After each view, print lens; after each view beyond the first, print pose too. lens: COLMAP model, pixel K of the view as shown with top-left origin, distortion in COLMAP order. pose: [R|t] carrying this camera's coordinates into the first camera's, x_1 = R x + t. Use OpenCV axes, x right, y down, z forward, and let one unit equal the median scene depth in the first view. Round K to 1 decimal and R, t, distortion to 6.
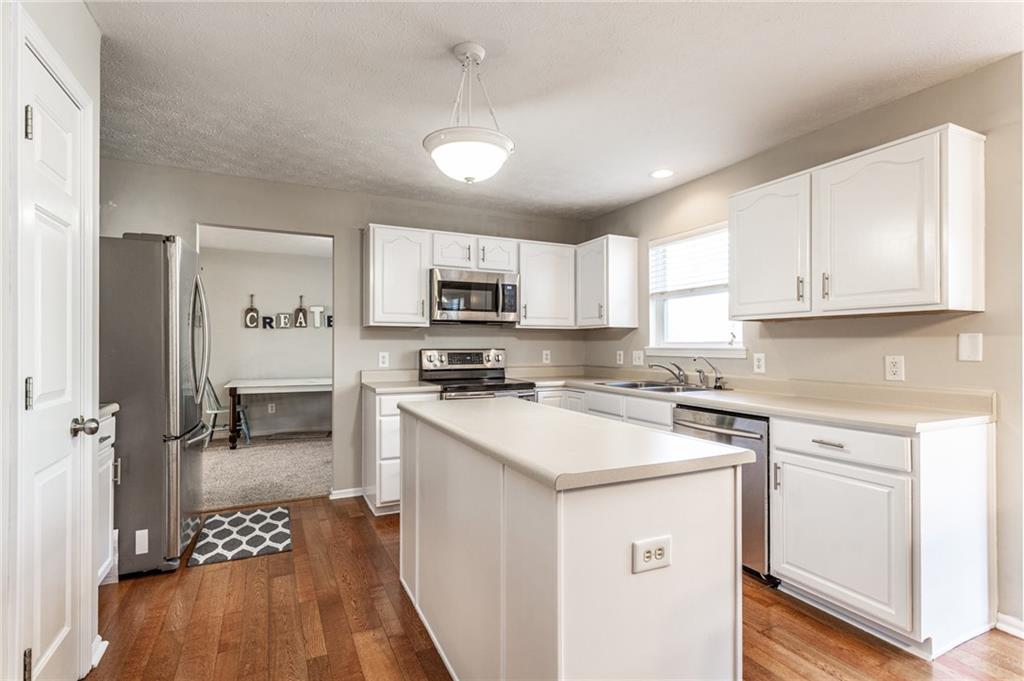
lens RADIAL K [[502.0, 0, 514.7], [0, 502.0, 350.9], [0, 0, 1]] dist [0.003120, 0.000747]
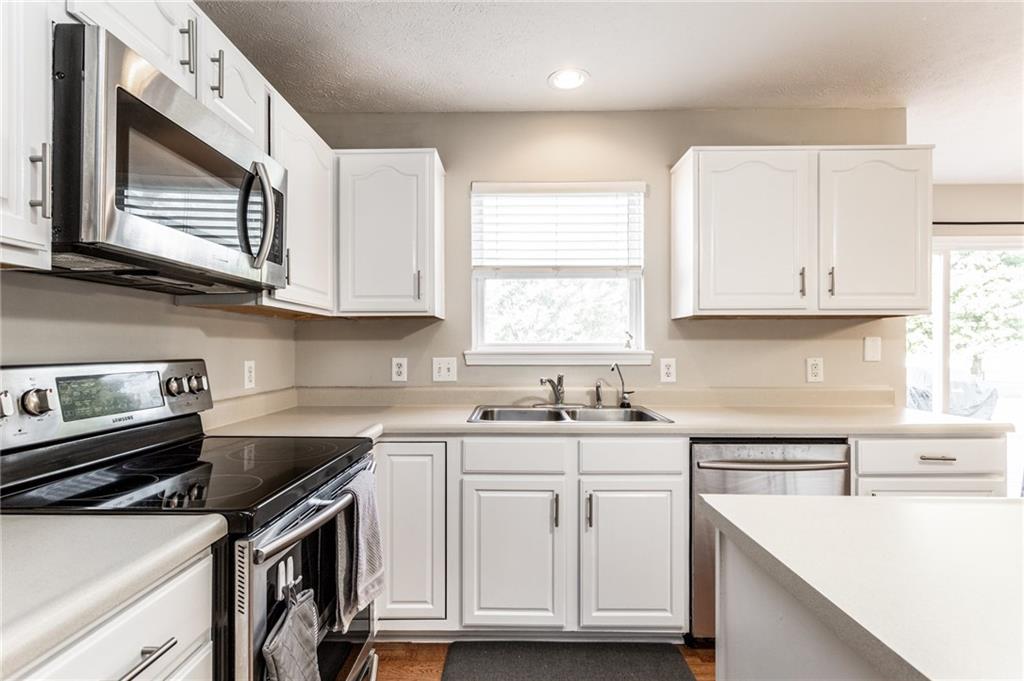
lens RADIAL K [[502.0, 0, 514.7], [0, 502.0, 350.9], [0, 0, 1]] dist [0.003120, 0.000747]
pose [[0.450002, -0.005894, 0.893008, -0.332901], [0.011947, 0.999928, 0.000579, -0.009663], [-0.892948, 0.010408, 0.450040, 0.835469]]
